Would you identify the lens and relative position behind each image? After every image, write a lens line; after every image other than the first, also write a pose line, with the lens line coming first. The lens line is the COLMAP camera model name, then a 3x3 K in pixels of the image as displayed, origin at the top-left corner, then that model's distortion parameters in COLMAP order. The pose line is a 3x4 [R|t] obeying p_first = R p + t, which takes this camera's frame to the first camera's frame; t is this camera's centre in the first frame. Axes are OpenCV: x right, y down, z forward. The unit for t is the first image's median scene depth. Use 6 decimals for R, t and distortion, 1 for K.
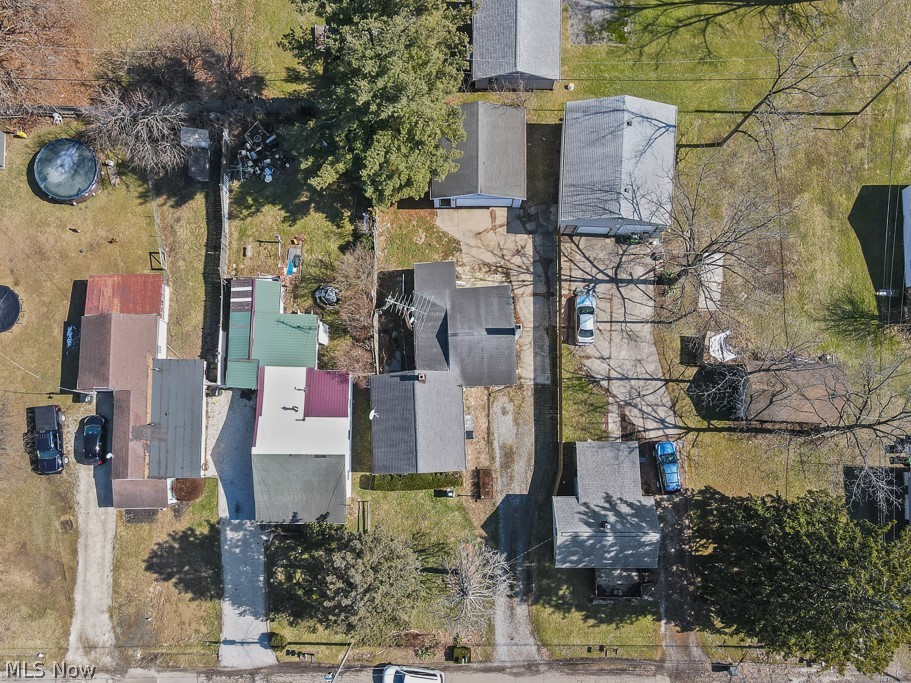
lens RADIAL K [[717.6, 0, 432.6], [0, 717.6, 413.5], [0, 0, 1]] dist [0.009589, 0.009062]
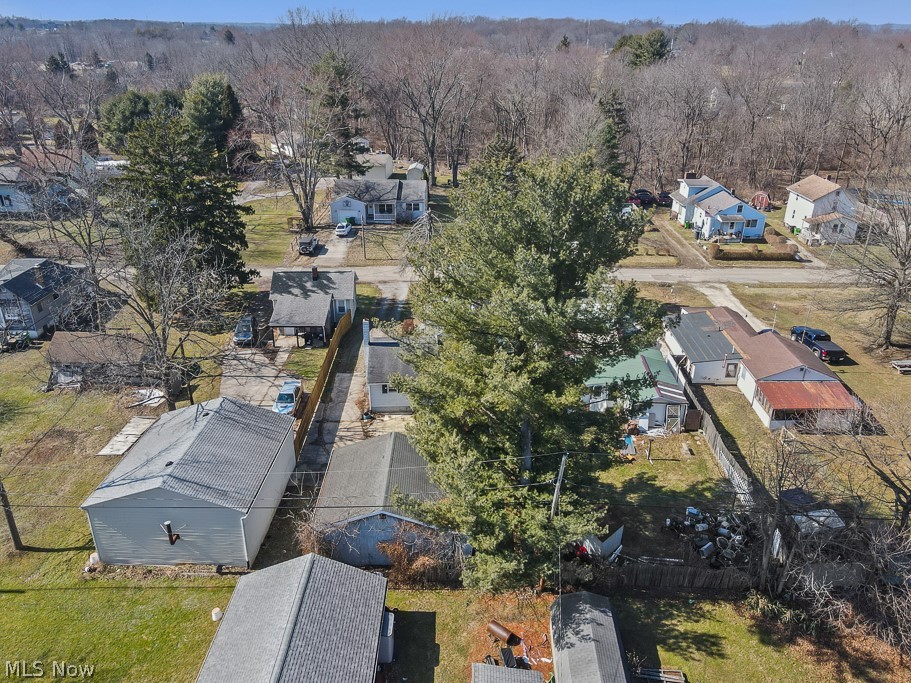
lens RADIAL K [[700.6, 0, 453.5], [0, 700.6, 340.6], [0, 0, 1]] dist [0.010582, 0.004678]
pose [[-0.999771, 0.018092, 0.011433, -0.009352], [0.004125, -0.361302, 0.932440, -0.933283], [0.021001, 0.932273, 0.361145, 0.614632]]
